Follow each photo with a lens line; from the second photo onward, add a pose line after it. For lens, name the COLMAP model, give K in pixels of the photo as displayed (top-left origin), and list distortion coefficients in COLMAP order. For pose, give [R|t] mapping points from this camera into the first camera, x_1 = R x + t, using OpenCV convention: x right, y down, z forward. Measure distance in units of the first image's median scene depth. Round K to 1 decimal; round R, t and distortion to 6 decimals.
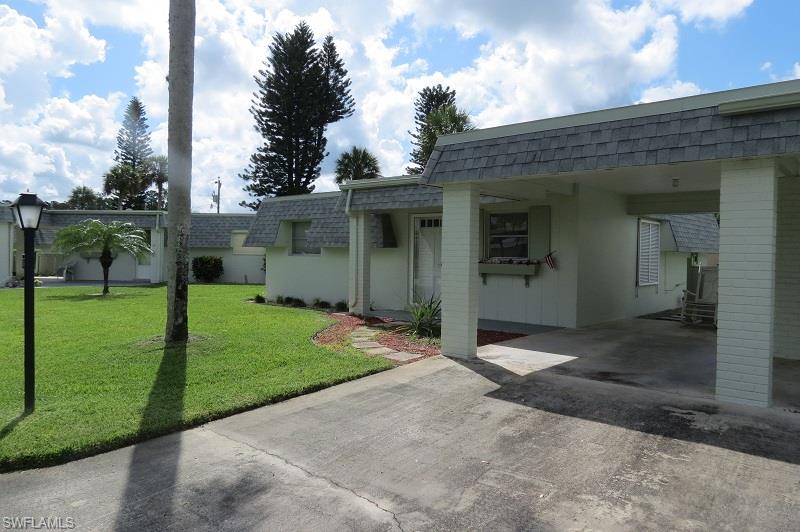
lens RADIAL K [[549.7, 0, 400.0], [0, 549.7, 266.0], [0, 0, 1]] dist [-0.044131, 0.021746]
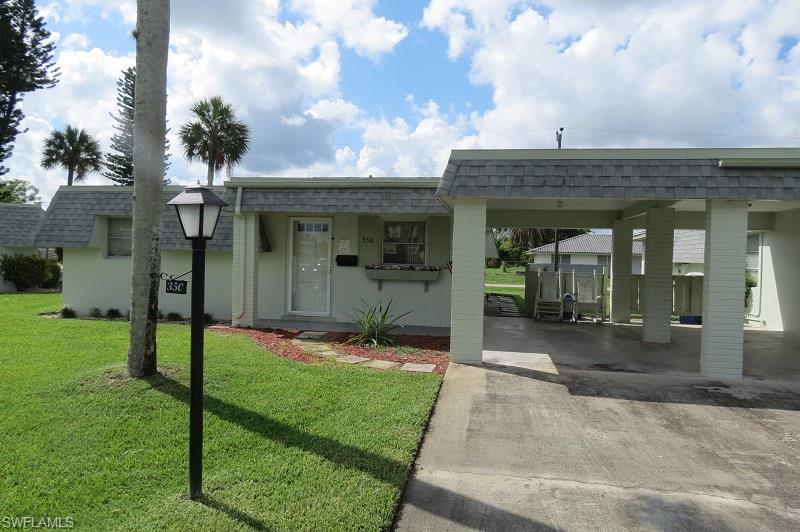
lens RADIAL K [[549.7, 0, 400.0], [0, 549.7, 266.0], [0, 0, 1]] dist [-0.044131, 0.021746]
pose [[0.860962, -0.000375, 0.508669, -0.352148], [-0.000586, 0.999998, 0.001729, -0.014128], [-0.508669, -0.001787, 0.860960, 0.108241]]
